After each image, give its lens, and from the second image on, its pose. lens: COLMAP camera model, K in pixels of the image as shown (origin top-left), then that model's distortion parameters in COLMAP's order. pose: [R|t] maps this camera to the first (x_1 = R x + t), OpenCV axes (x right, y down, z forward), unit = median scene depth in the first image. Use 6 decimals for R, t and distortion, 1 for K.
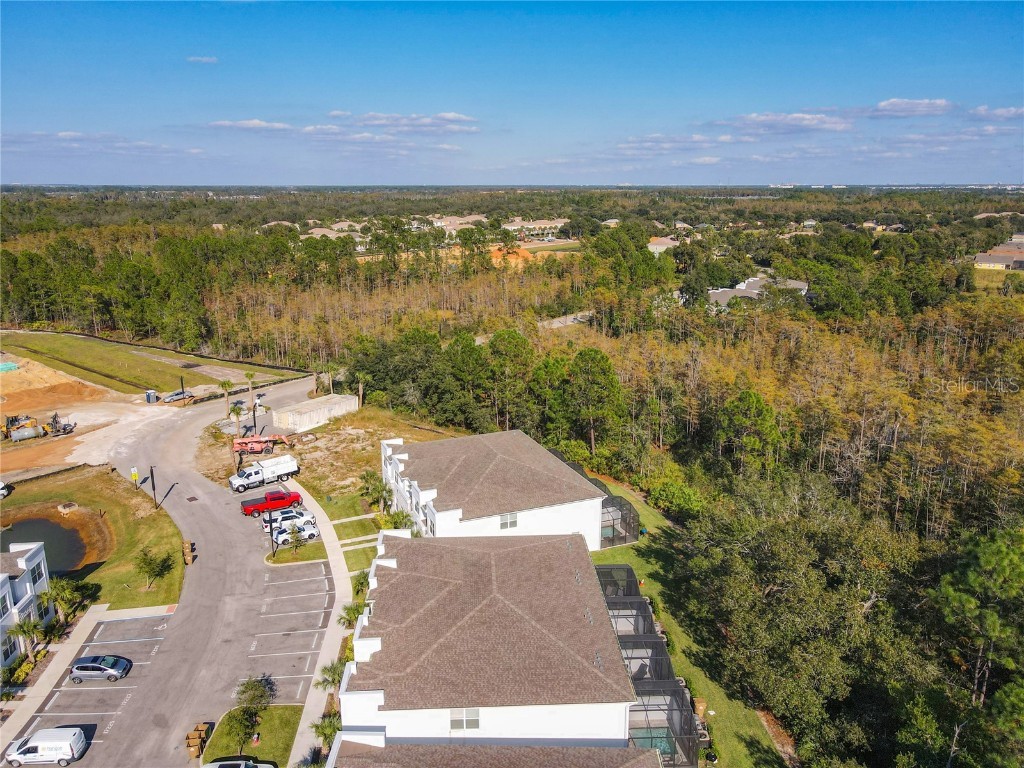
lens RADIAL K [[768.3, 0, 520.6], [0, 768.3, 385.3], [0, 0, 1]] dist [0.015974, 0.005792]
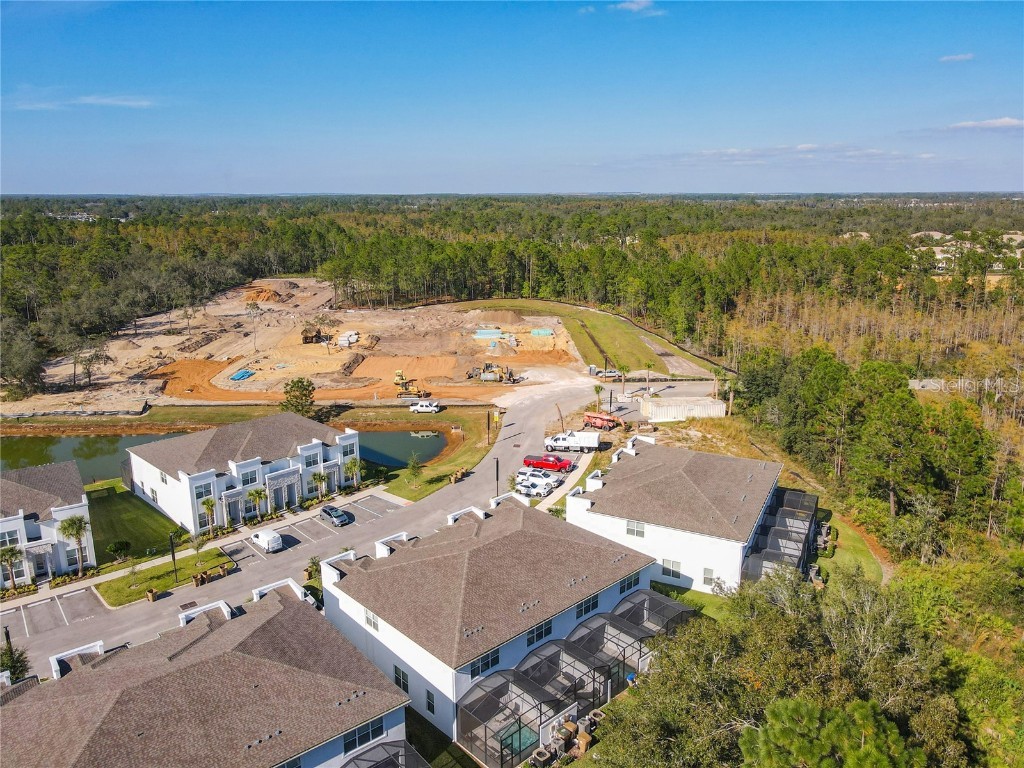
lens RADIAL K [[768.3, 0, 486.2], [0, 768.3, 384.9], [0, 0, 1]] dist [0.015974, 0.005792]
pose [[0.629334, 0.188835, -0.753843, 0.373621], [-0.196253, 0.977206, 0.080947, -0.031908], [0.751946, 0.097002, 0.652049, 0.117419]]
